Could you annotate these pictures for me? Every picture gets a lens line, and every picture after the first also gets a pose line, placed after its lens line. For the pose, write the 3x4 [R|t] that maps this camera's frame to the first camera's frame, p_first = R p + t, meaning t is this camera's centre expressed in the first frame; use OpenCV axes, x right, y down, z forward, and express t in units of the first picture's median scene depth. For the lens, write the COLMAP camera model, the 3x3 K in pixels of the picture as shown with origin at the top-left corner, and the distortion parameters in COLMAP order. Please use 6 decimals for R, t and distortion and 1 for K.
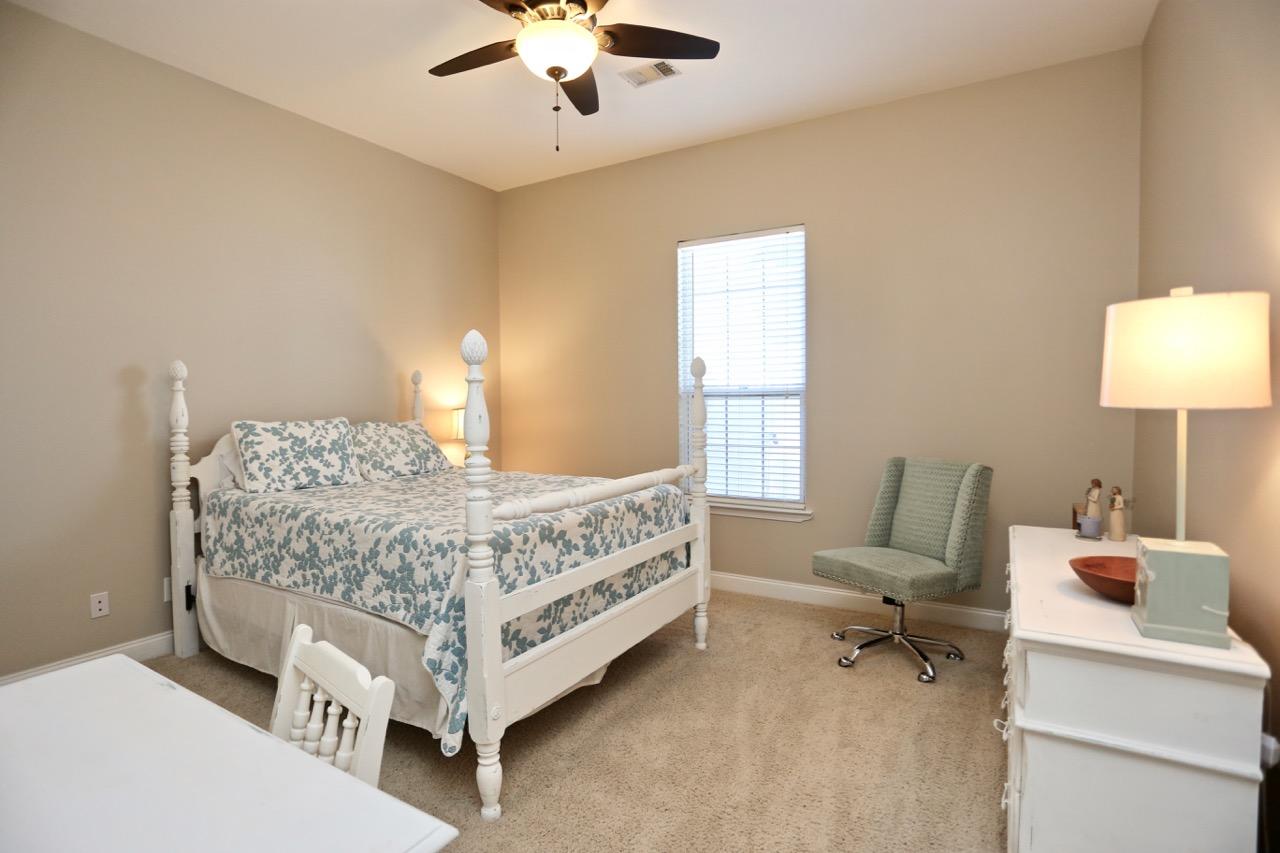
lens RADIAL K [[629.3, 0, 633.2], [0, 629.3, 425.9], [0, 0, 1]] dist [-0.036733, 0.000429]
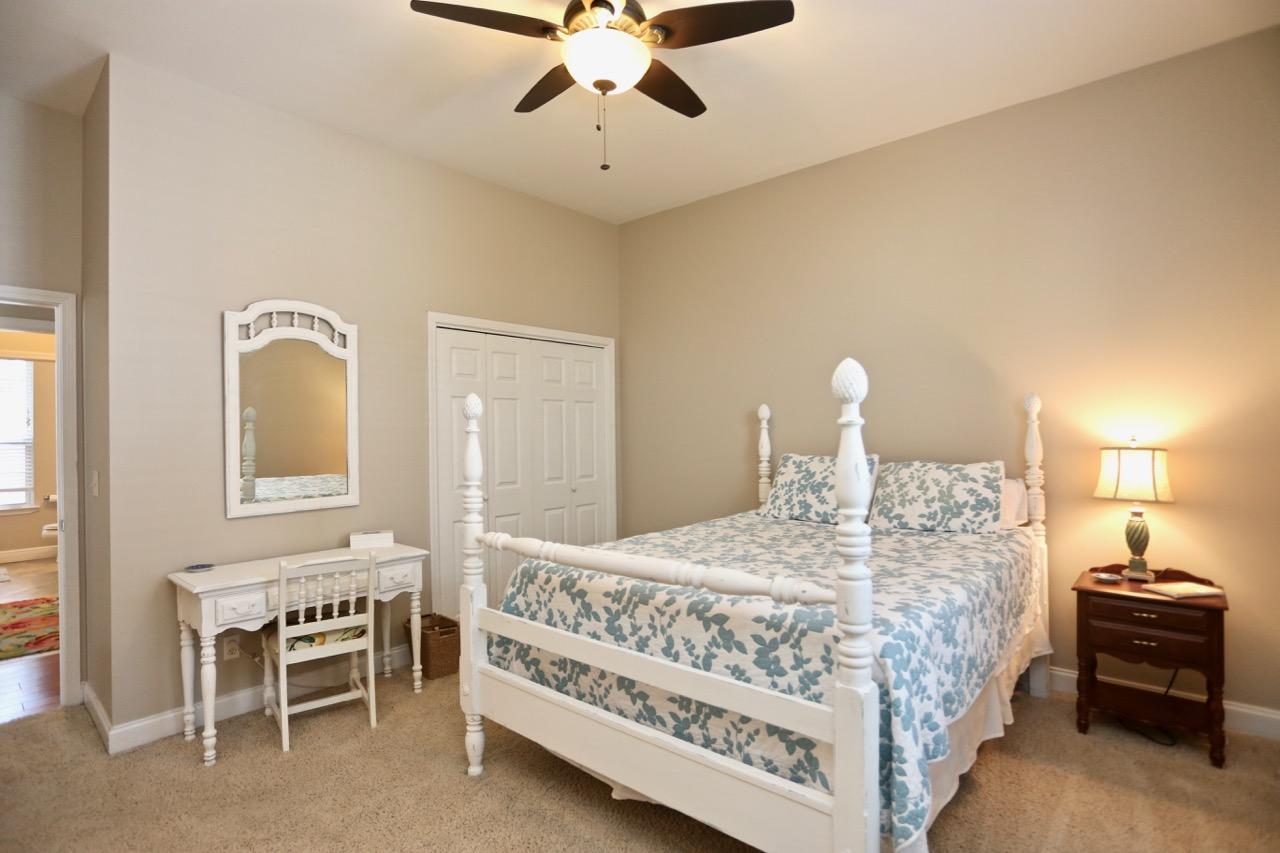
lens RADIAL K [[629.3, 0, 633.2], [0, 629.3, 425.9], [0, 0, 1]] dist [-0.036733, 0.000429]
pose [[-0.178399, 0.000364, -0.983958, 0.704893], [-0.023109, 0.999723, 0.004559, -0.071610], [0.983687, 0.023552, -0.178341, 1.115308]]
